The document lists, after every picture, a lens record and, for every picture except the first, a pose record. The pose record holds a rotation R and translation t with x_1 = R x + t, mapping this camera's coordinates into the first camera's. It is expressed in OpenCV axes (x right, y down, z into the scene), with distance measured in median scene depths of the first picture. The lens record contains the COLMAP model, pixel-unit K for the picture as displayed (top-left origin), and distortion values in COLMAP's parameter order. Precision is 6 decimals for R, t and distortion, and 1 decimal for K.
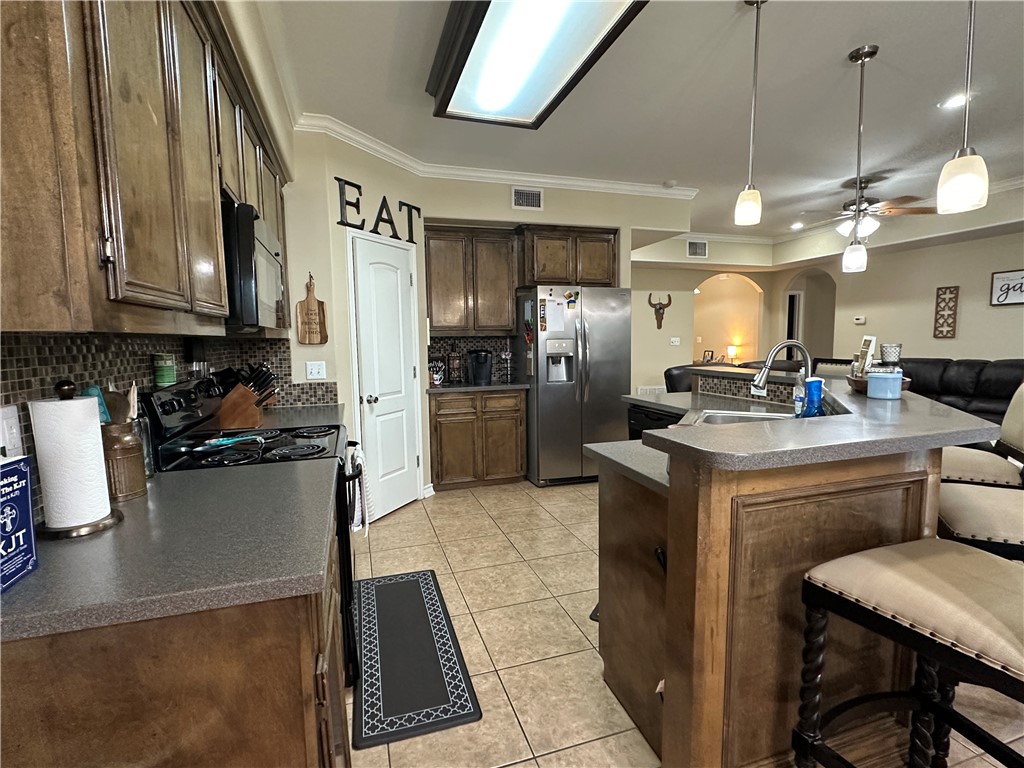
lens RADIAL K [[500.6, 0, 514.3], [0, 500.6, 386.5], [0, 0, 1]] dist [-0.001839, -0.000037]
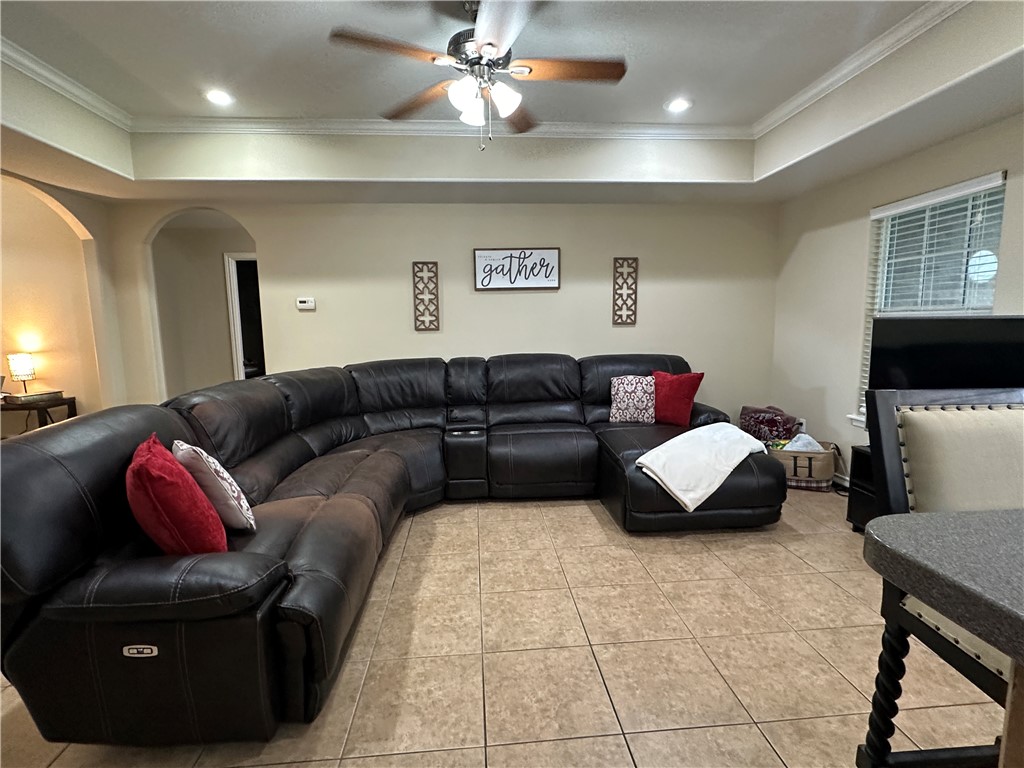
lens RADIAL K [[500.6, 0, 510.5], [0, 500.6, 384.9], [0, 0, 1]] dist [-0.001839, -0.000037]
pose [[0.227348, -0.132156, 0.964804, 0.154525], [0.102266, 0.988510, 0.111305, -0.088091], [-0.968429, 0.073362, 0.238251, 0.711719]]
